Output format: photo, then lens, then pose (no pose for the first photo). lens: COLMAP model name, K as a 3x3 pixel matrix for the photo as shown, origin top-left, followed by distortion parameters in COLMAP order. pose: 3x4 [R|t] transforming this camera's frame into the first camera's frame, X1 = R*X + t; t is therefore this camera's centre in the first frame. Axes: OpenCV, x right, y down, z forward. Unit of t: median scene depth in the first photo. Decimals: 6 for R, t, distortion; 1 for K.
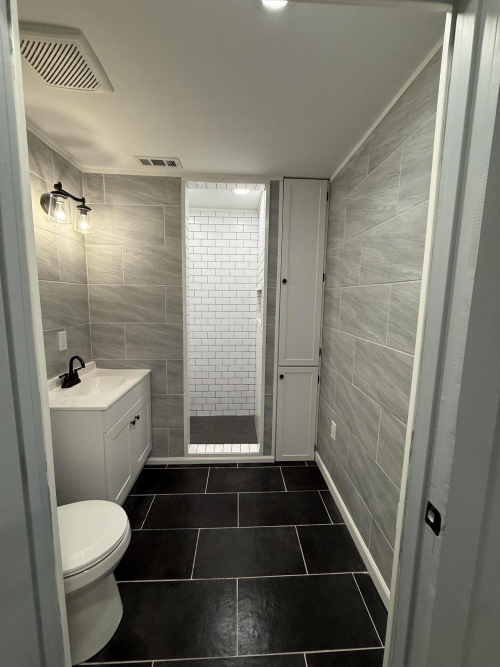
lens RADIAL K [[265.3, 0, 250.0], [0, 265.3, 333.5], [0, 0, 1]] dist [-0.000884, -0.000215]
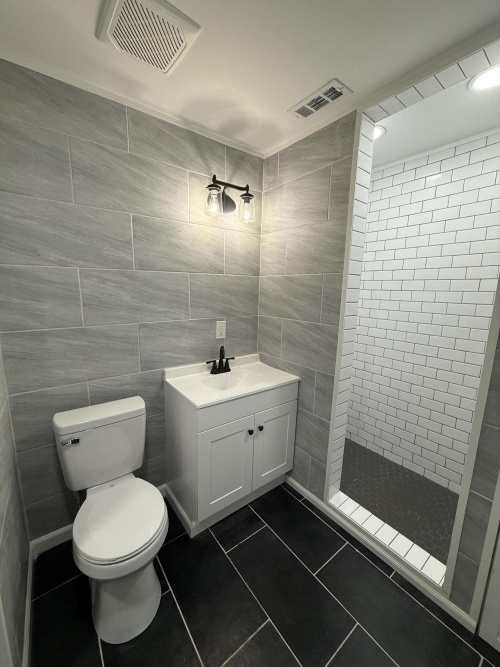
lens RADIAL K [[265.3, 0, 250.0], [0, 265.3, 333.5], [0, 0, 1]] dist [-0.000884, -0.000215]
pose [[0.572055, 0.136414, -0.808792, 0.195996], [-0.120020, 0.989381, 0.081983, -0.051555], [0.811386, 0.050173, 0.582353, 0.408919]]
